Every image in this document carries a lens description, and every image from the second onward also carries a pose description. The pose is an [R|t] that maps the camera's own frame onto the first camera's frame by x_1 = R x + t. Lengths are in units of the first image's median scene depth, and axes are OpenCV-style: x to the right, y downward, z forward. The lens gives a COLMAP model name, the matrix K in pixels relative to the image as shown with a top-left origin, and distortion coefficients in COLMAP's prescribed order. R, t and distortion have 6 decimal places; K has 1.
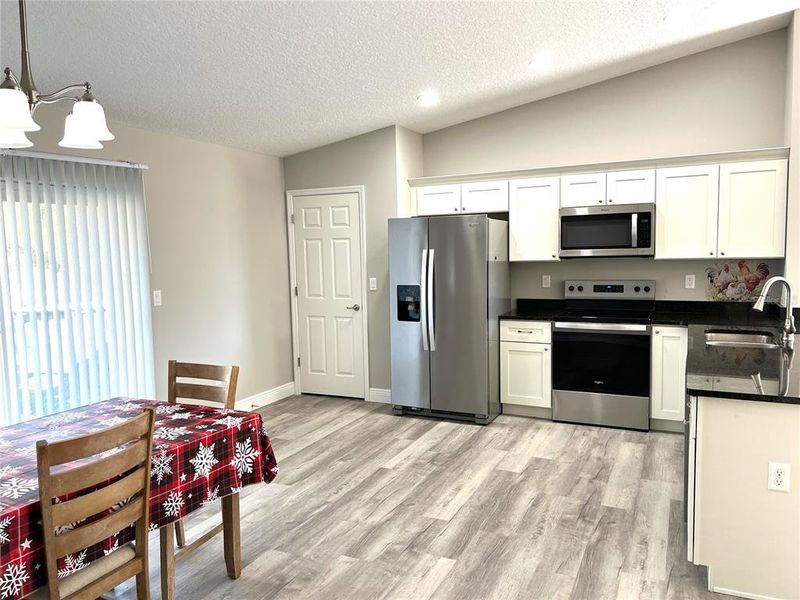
lens RADIAL K [[595.2, 0, 400.8], [0, 595.2, 303.1], [0, 0, 1]] dist [0.050746, -0.065175]
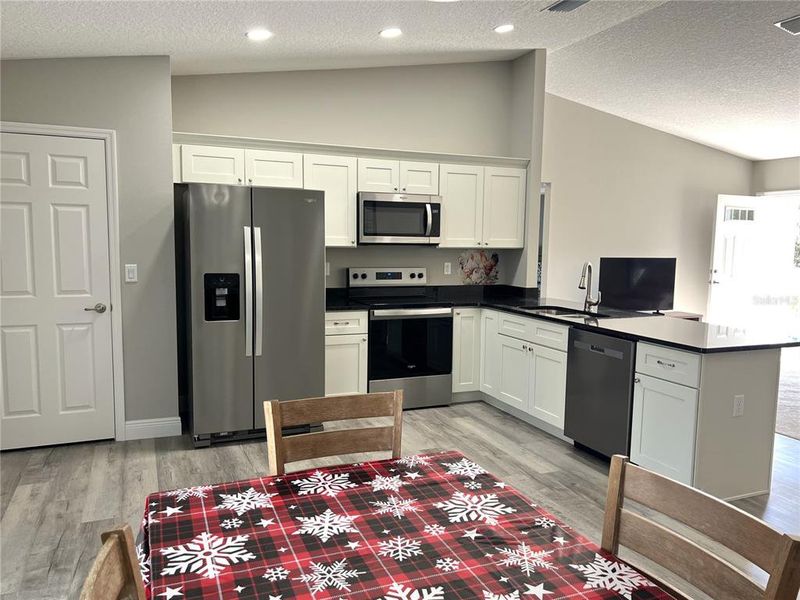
lens RADIAL K [[604.0, 0, 404.0], [0, 604.0, 304.8], [0, 0, 1]] dist [0.079188, -0.093633]
pose [[0.657799, -0.047015, 0.751725, -0.438129], [0.040032, 0.998822, 0.027439, -0.001991], [-0.752129, 0.012043, 0.658905, 0.323063]]
